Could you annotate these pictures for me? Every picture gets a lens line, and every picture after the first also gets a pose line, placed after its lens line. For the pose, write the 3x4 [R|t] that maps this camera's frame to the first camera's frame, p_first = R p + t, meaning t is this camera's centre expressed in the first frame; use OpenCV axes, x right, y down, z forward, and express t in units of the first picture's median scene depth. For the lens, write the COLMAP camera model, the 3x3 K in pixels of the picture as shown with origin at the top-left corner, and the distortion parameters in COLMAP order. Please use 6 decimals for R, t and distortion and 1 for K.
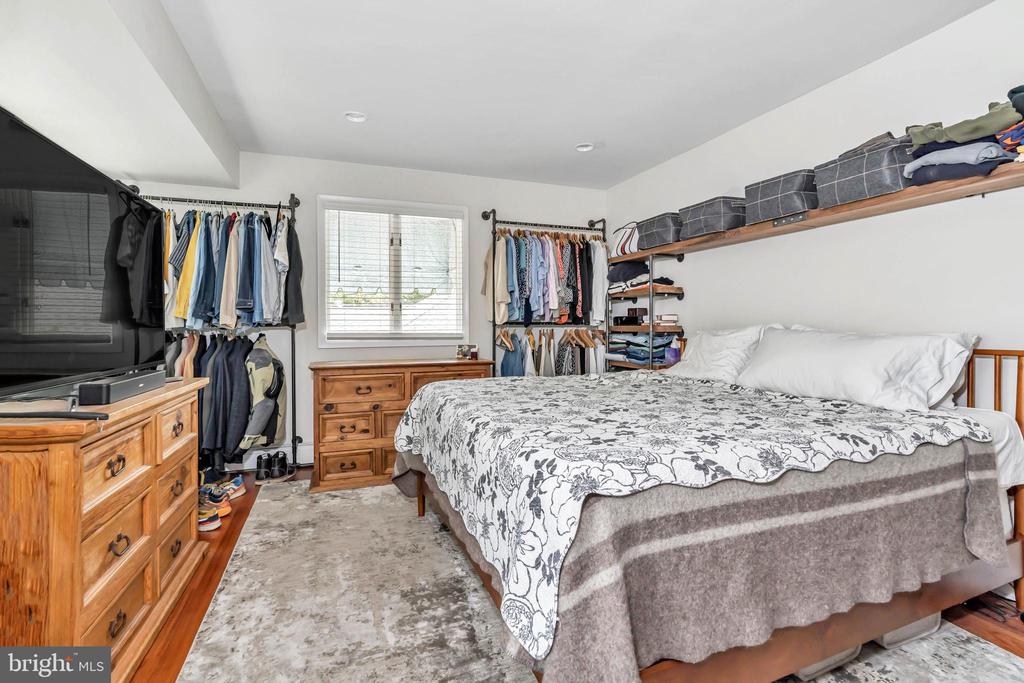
lens RADIAL K [[471.0, 0, 503.1], [0, 471.0, 328.9], [0, 0, 1]] dist [-0.008853, -0.000140]
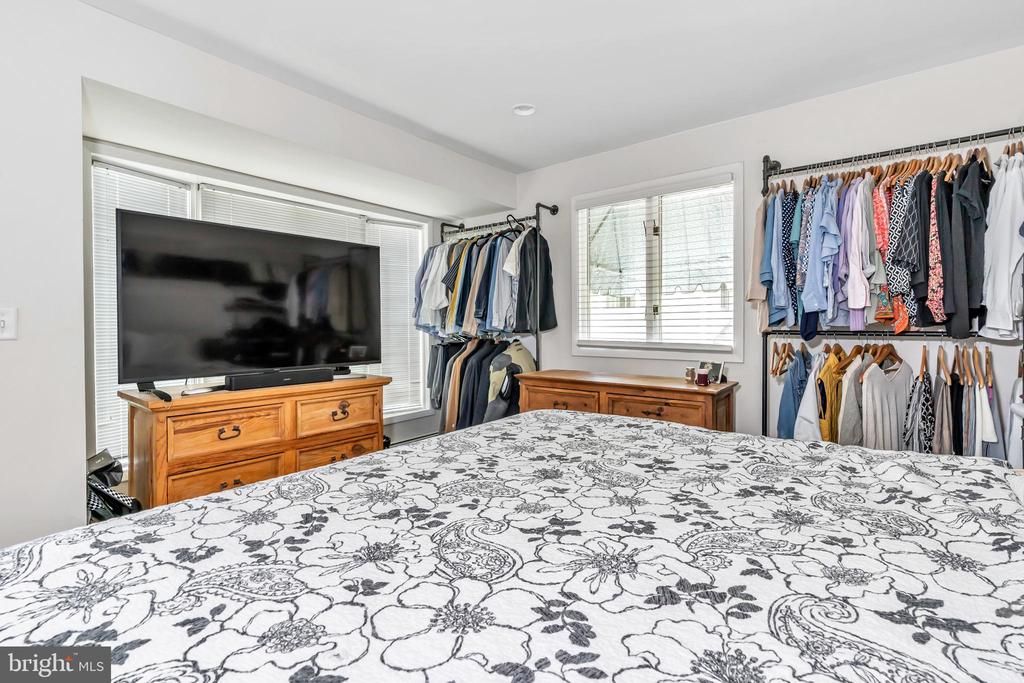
lens RADIAL K [[471.0, 0, 503.1], [0, 471.0, 328.9], [0, 0, 1]] dist [-0.008853, -0.000140]
pose [[0.523418, 0.010716, -0.852008, 0.349421], [-0.002644, 0.999937, 0.010952, -0.022949], [0.852072, -0.003479, 0.523414, 0.359697]]
